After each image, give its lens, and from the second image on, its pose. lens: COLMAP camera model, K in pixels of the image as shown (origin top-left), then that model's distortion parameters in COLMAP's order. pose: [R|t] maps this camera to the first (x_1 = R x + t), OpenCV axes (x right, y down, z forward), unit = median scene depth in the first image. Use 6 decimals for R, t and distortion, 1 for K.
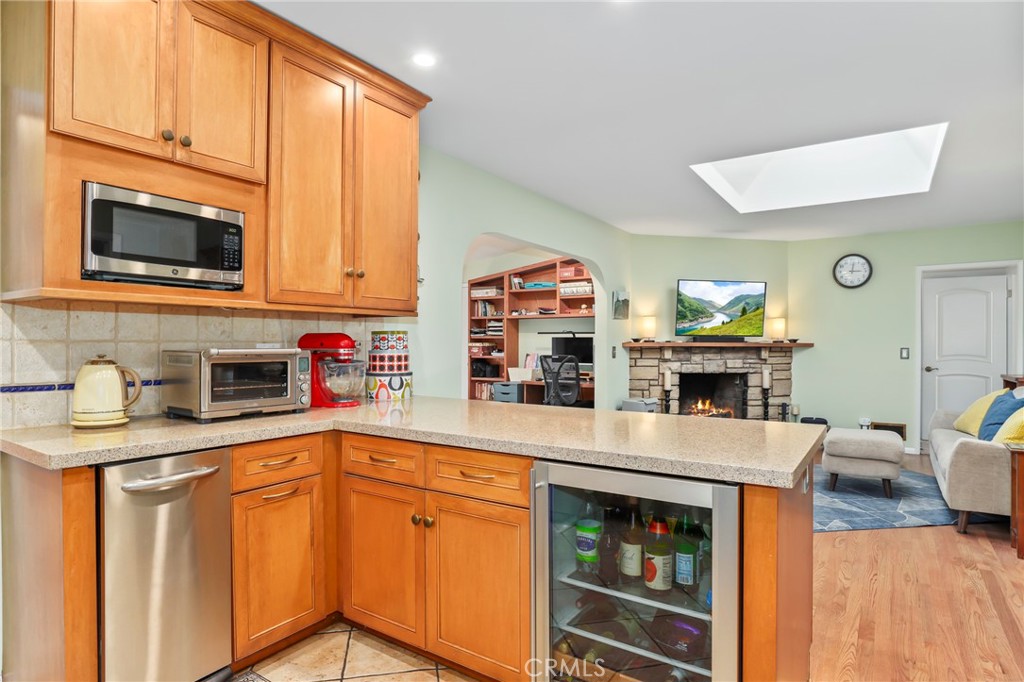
lens RADIAL K [[556.3, 0, 512.9], [0, 556.3, 345.1], [0, 0, 1]] dist [-0.025564, 0.001897]
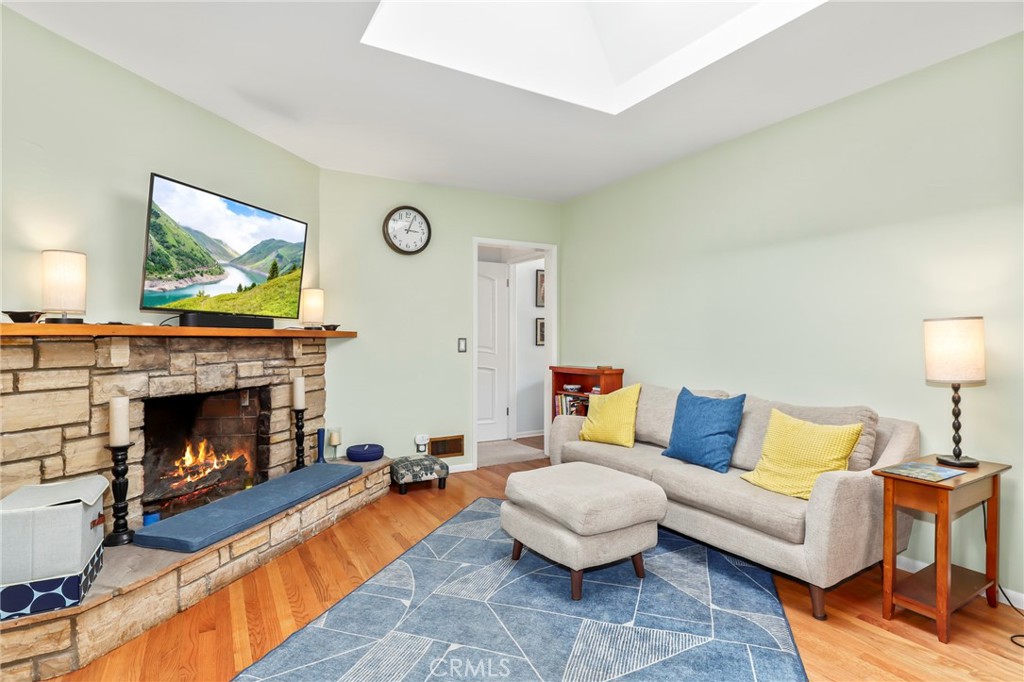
lens RADIAL K [[522.5, 0, 518.5], [0, 522.5, 339.1], [0, 0, 1]] dist [-0.023211, 0.003822]
pose [[0.423202, -0.003386, 0.906029, 0.064267], [0.004889, 0.999987, 0.001453, 0.005553], [-0.906022, 0.003815, 0.423213, 0.580103]]
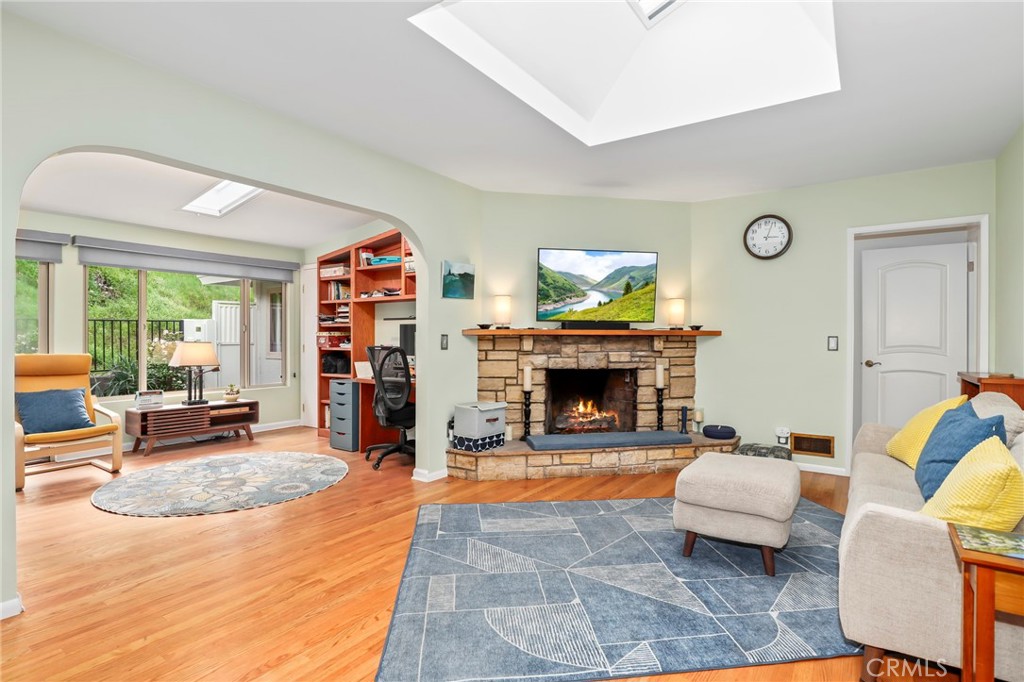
lens RADIAL K [[507.3, 0, 516.9], [0, 507.3, 339.4], [0, 0, 1]] dist [-0.031124, 0.000564]
pose [[0.999956, -0.001244, -0.009310, 0.269115], [0.001242, 0.999999, -0.000277, 0.008934], [0.009311, 0.000265, 0.999957, 0.288656]]
